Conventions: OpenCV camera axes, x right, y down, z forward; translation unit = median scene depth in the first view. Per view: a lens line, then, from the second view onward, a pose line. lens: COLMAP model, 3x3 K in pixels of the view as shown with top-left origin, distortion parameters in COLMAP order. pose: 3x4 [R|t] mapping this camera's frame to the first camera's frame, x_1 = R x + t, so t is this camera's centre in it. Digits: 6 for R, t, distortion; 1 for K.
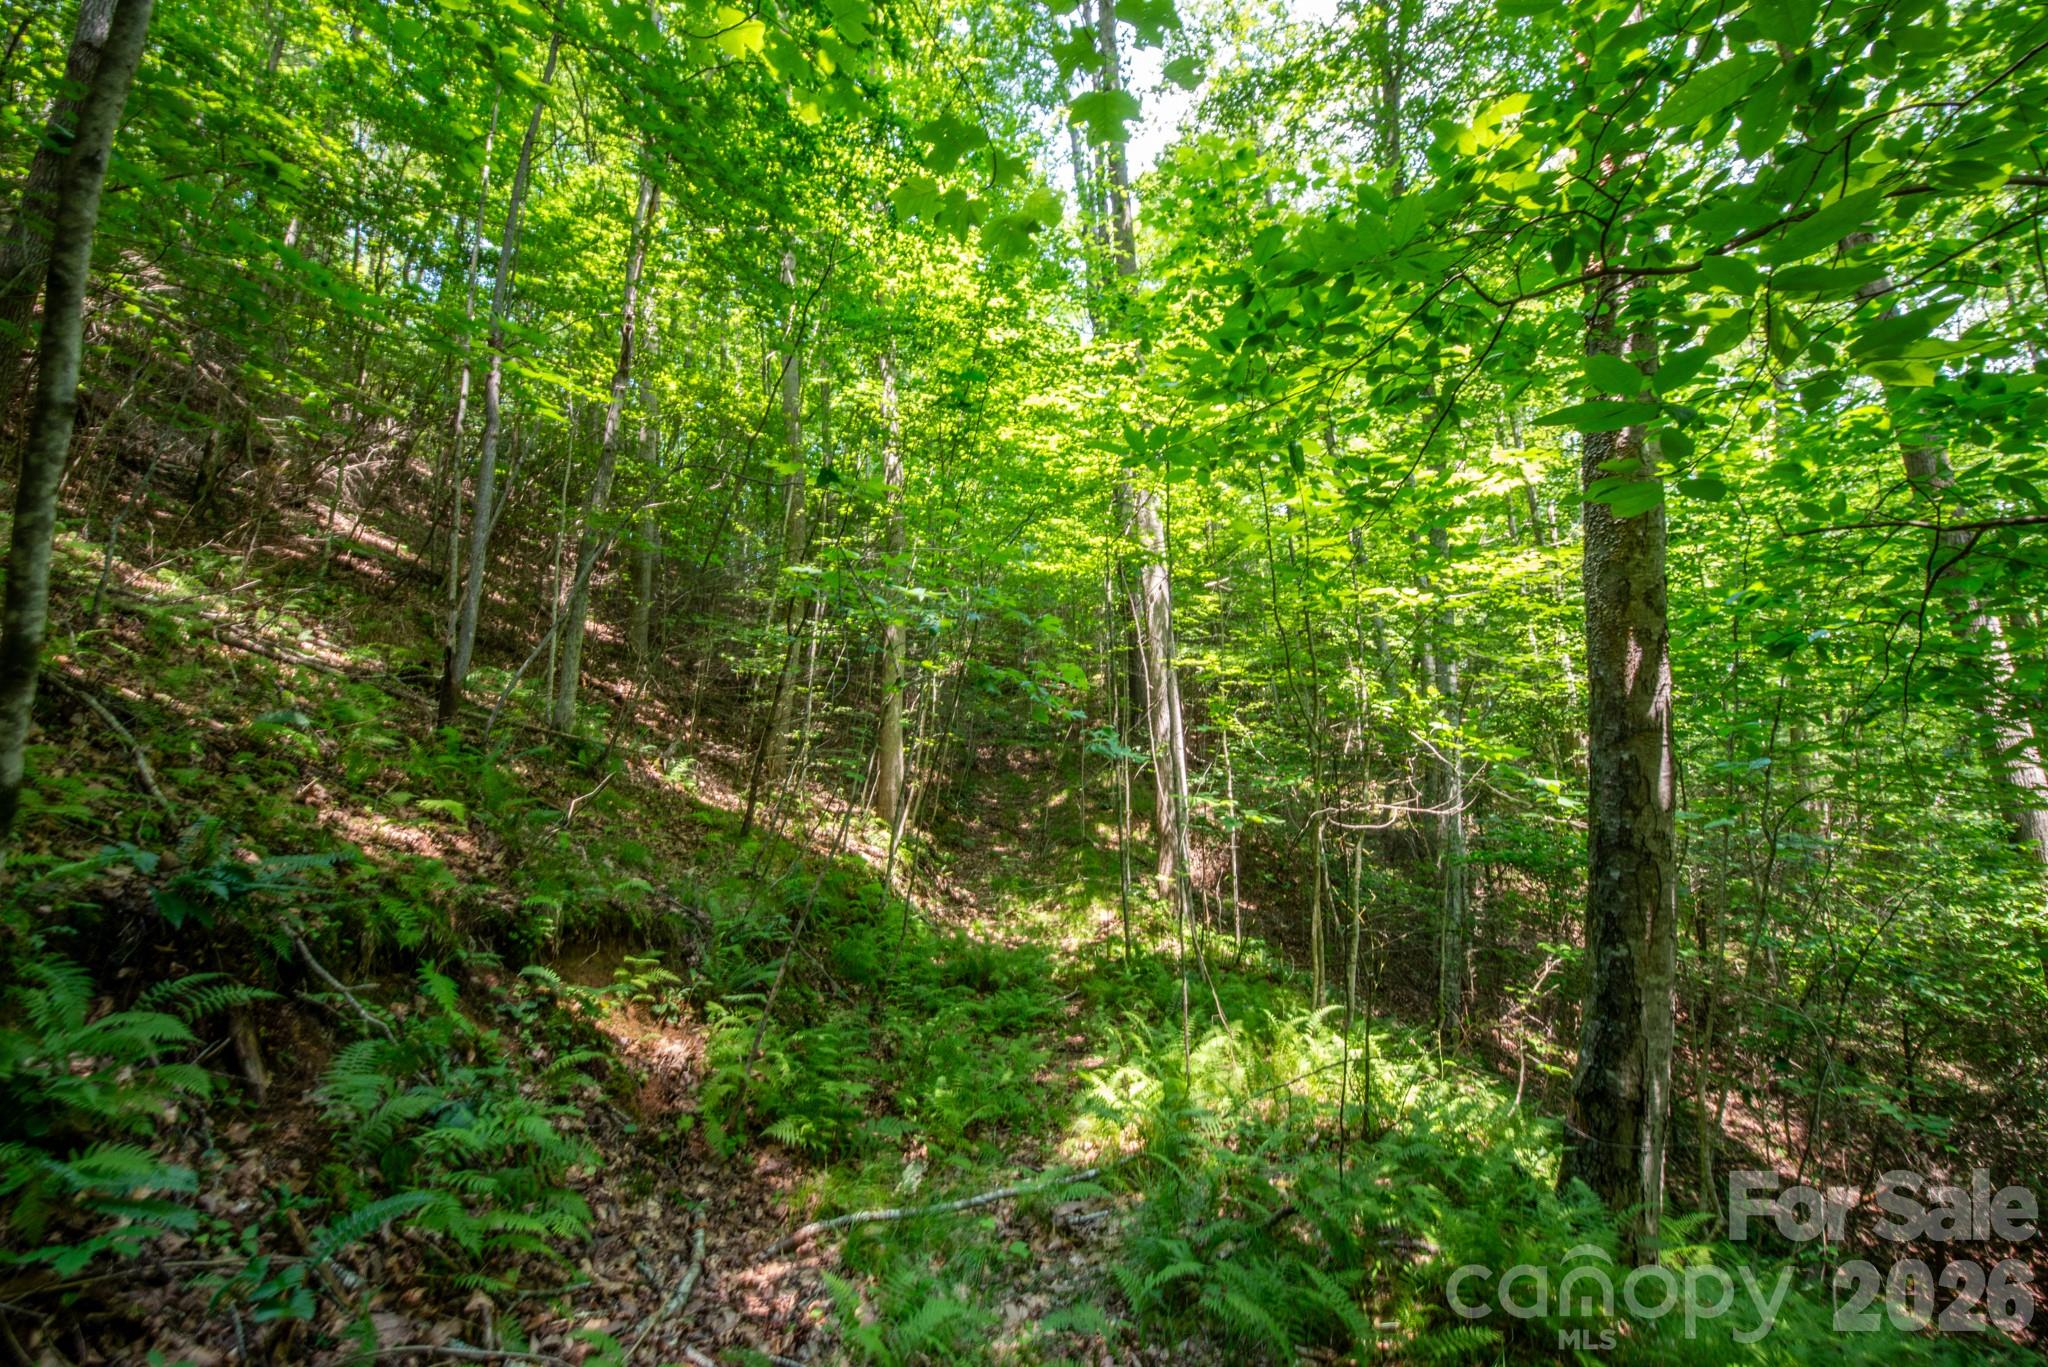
lens RADIAL K [[825.7, 0, 1025.2], [0, 825.7, 682.9], [0, 0, 1]] dist [-0.002818, -0.000183]
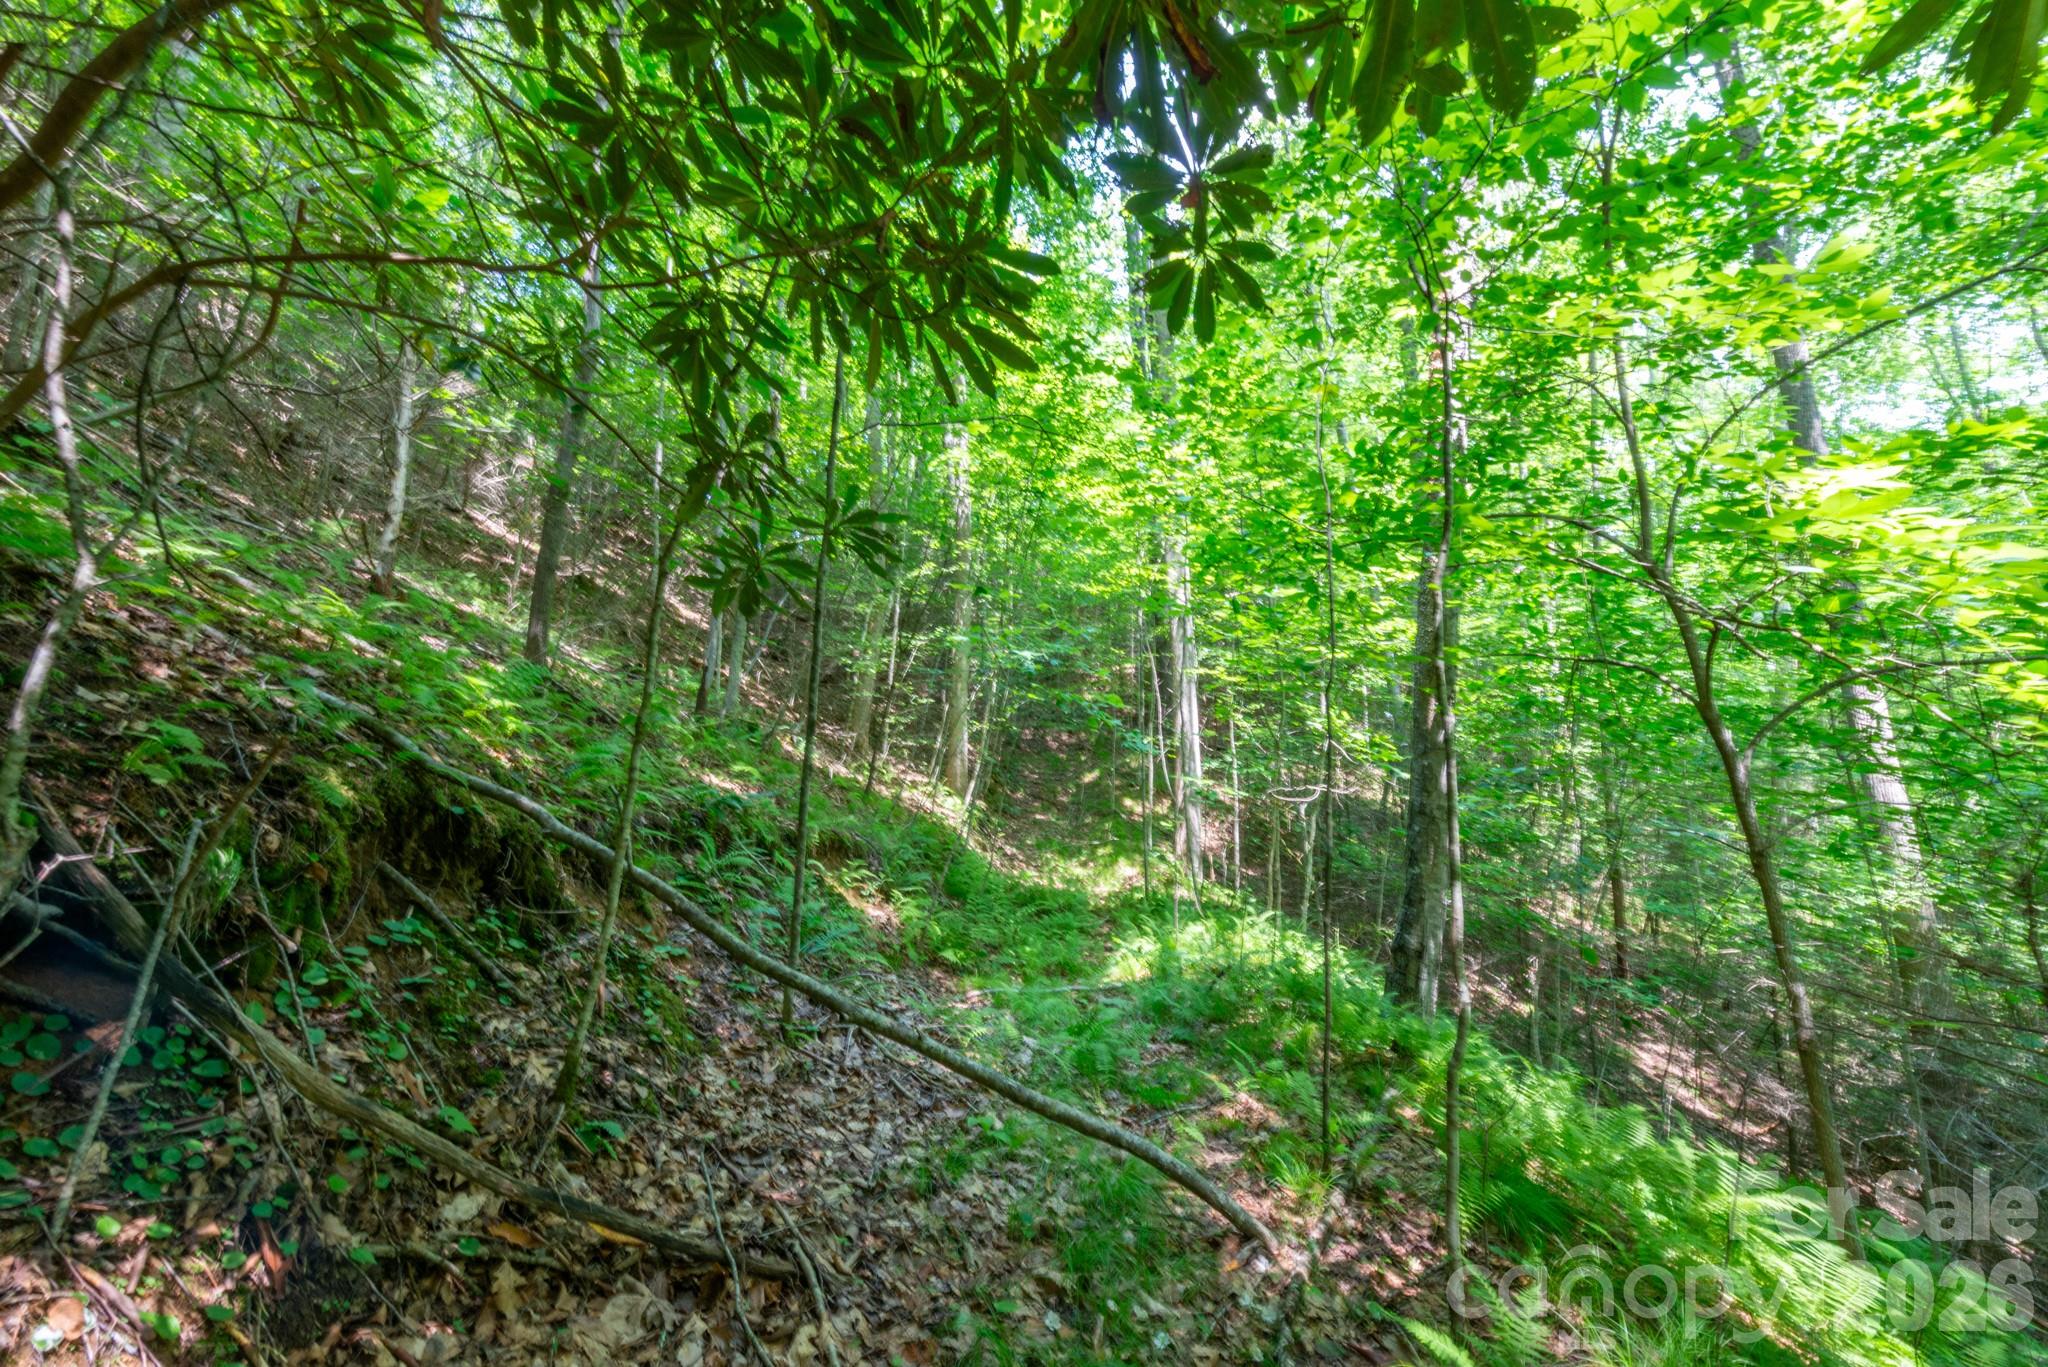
lens RADIAL K [[825.7, 0, 1020.7], [0, 825.7, 685.3], [0, 0, 1]] dist [-0.002818, -0.000183]
pose [[0.998830, 0.026680, -0.040340, -0.022925], [-0.025430, 0.999190, 0.031187, -0.031294], [0.041139, -0.030125, 0.998699, -0.228913]]
